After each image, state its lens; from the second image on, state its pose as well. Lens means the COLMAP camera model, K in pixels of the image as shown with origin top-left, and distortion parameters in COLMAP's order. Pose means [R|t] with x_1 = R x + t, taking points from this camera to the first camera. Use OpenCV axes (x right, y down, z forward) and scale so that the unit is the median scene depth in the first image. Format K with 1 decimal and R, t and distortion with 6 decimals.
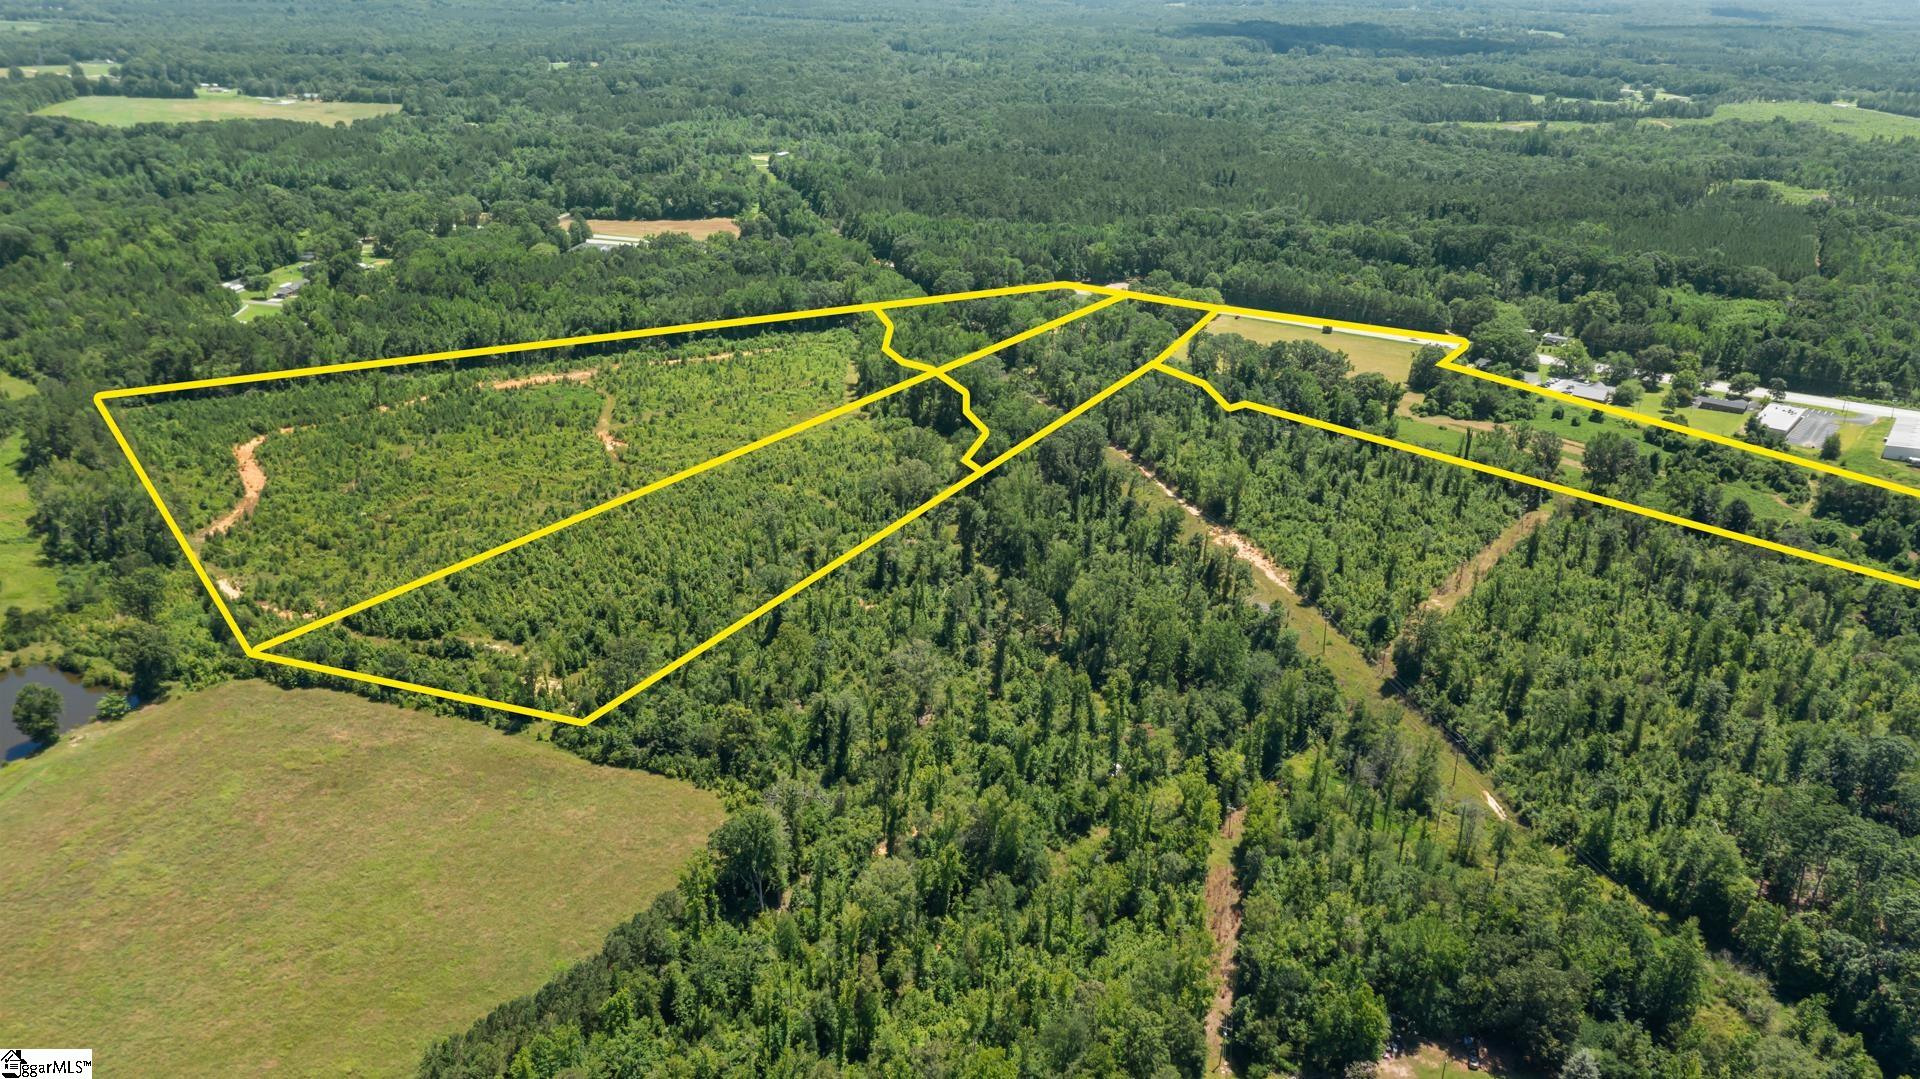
lens RADIAL K [[1569.8, 0, 960.0], [0, 1569.8, 539.5], [0, 0, 1]] dist [-0.011277, -0.006062]
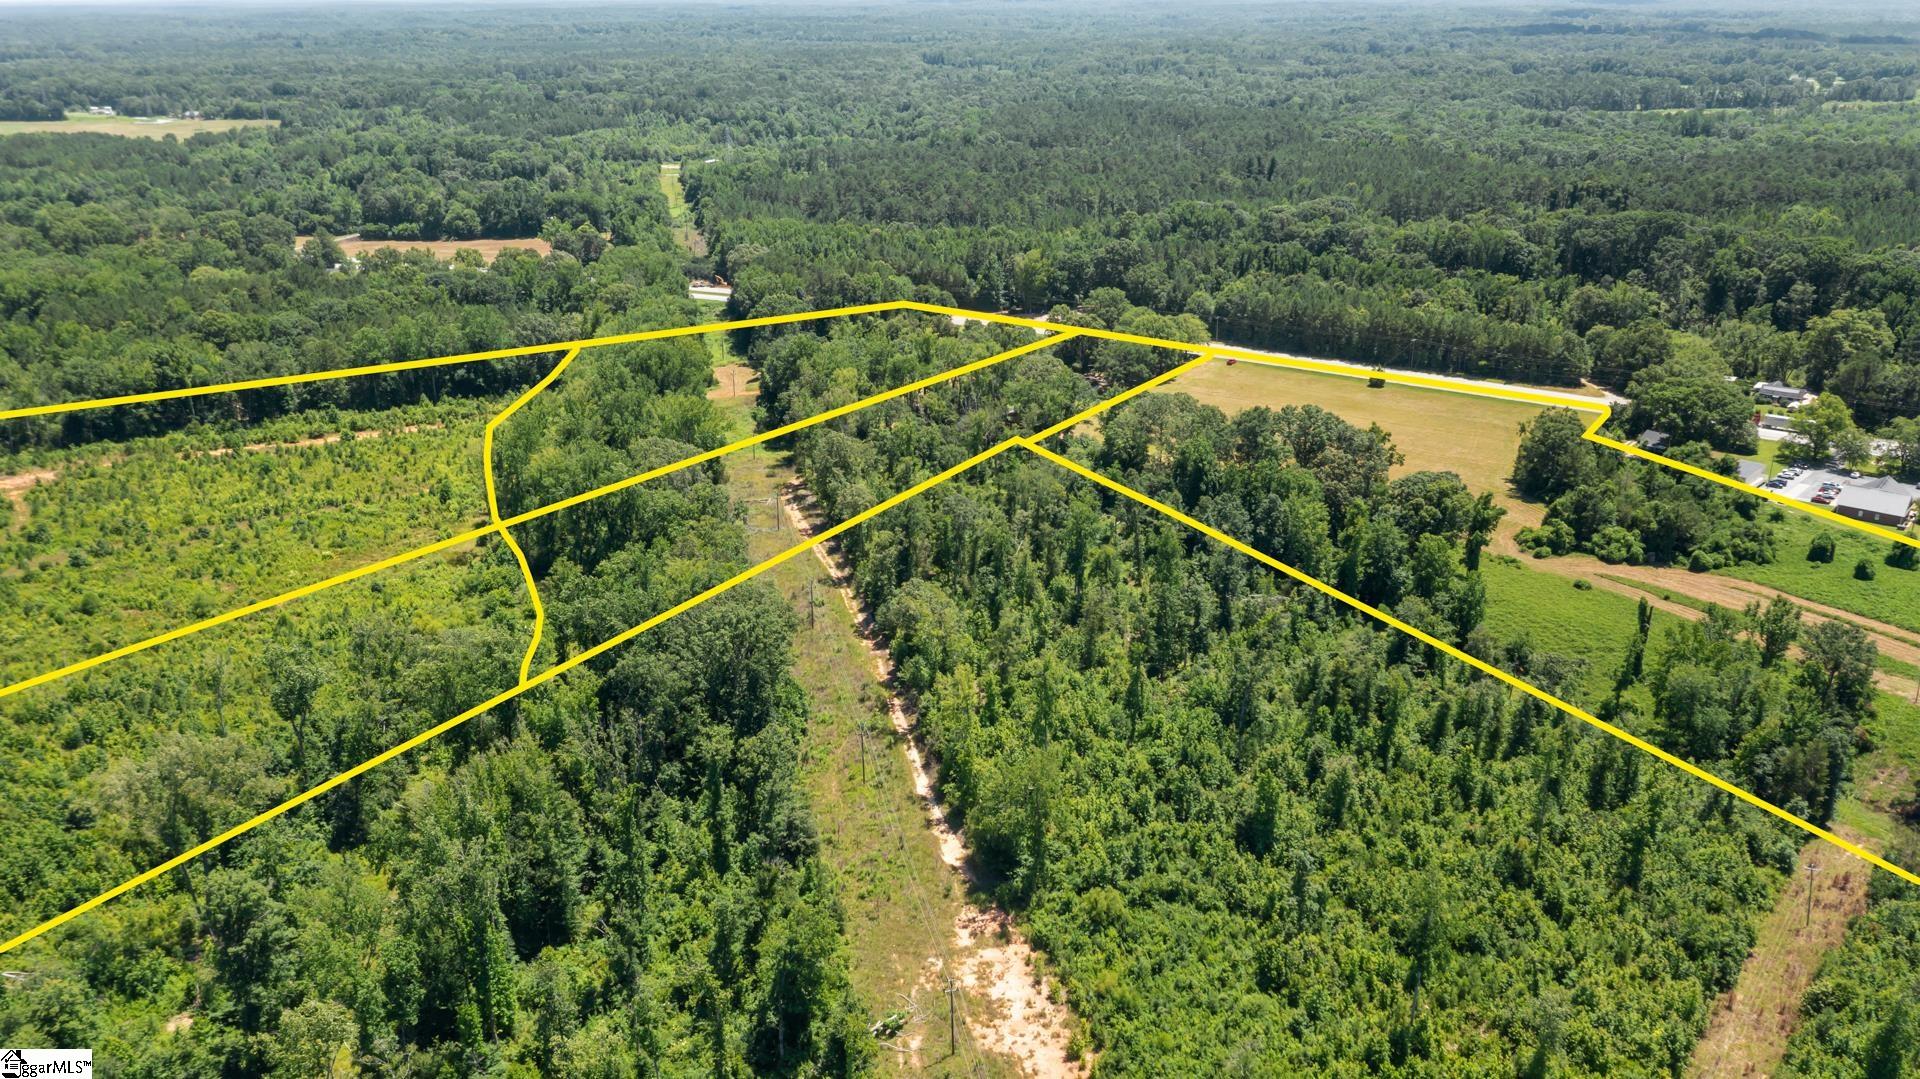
lens RADIAL K [[1569.8, 0, 960.0], [0, 1569.8, 539.5], [0, 0, 1]] dist [-0.011277, -0.006062]
pose [[0.997287, -0.005300, -0.073418, 0.119550], [0.003175, 0.999574, -0.029019, -0.056851], [0.073541, 0.028707, 0.996879, 0.396682]]
